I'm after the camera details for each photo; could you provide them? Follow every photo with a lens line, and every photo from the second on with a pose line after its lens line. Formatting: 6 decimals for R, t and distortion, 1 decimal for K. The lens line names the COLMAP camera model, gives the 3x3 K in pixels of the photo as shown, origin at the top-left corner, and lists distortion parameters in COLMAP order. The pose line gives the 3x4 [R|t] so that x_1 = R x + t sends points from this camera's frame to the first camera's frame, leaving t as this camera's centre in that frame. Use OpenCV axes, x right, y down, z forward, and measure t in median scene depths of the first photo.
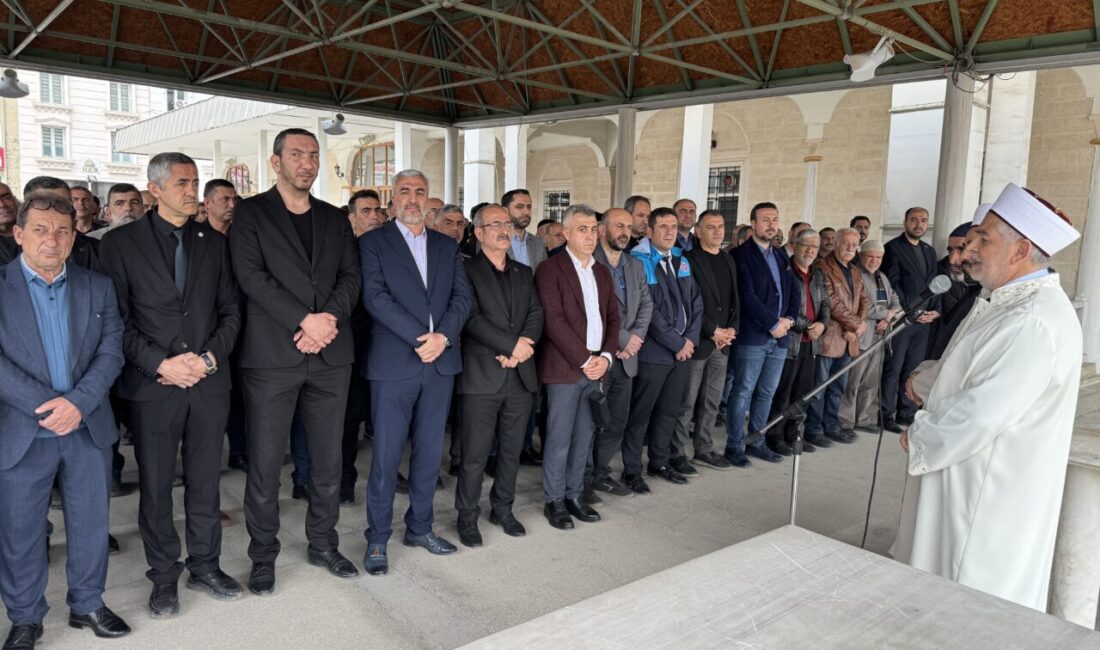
lens RADIAL K [[734.3, 0, 550.0], [0, 734.3, 325.0], [0, 0, 1]] dist [-0.005609, -0.001656]
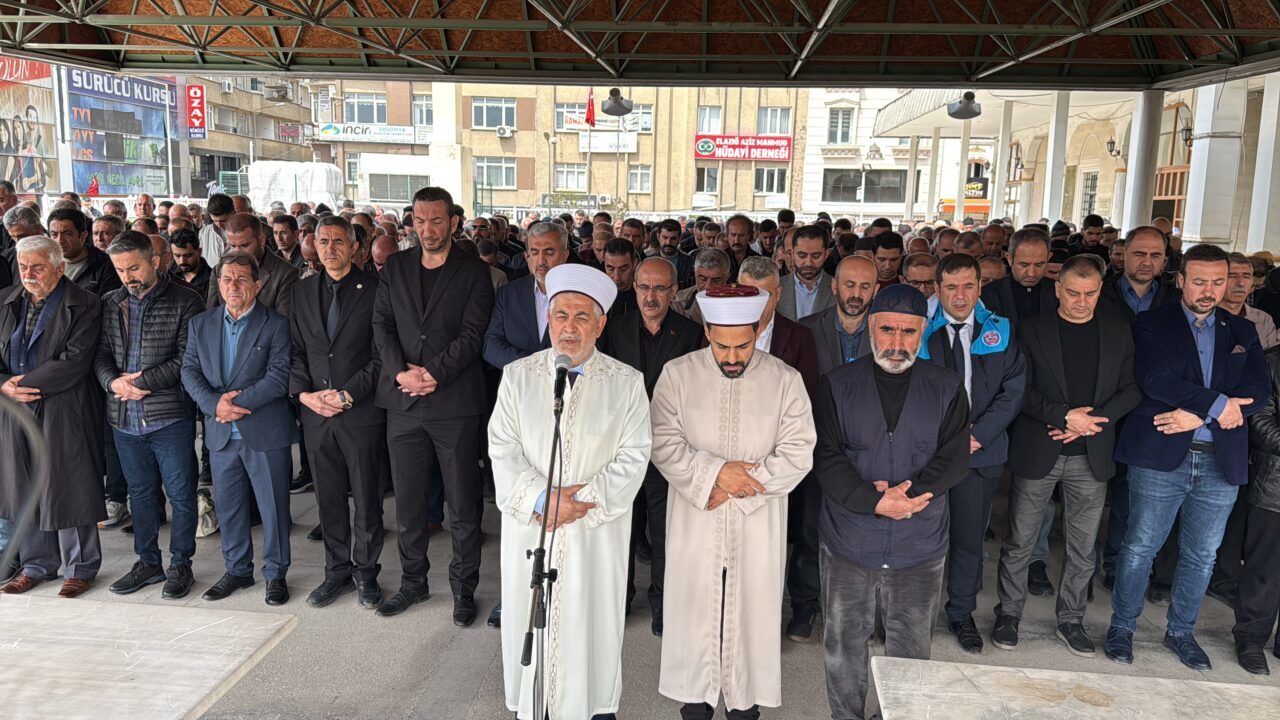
lens RADIAL K [[986.9, 0, 640.0], [0, 986.9, 360.0], [0, 0, 1]] dist [-0.001901, 0.000282]
pose [[0.711099, 0.086286, -0.697777, 0.936332], [-0.081946, 0.995848, 0.039634, -0.105189], [0.698300, 0.028996, 0.715218, 0.193413]]
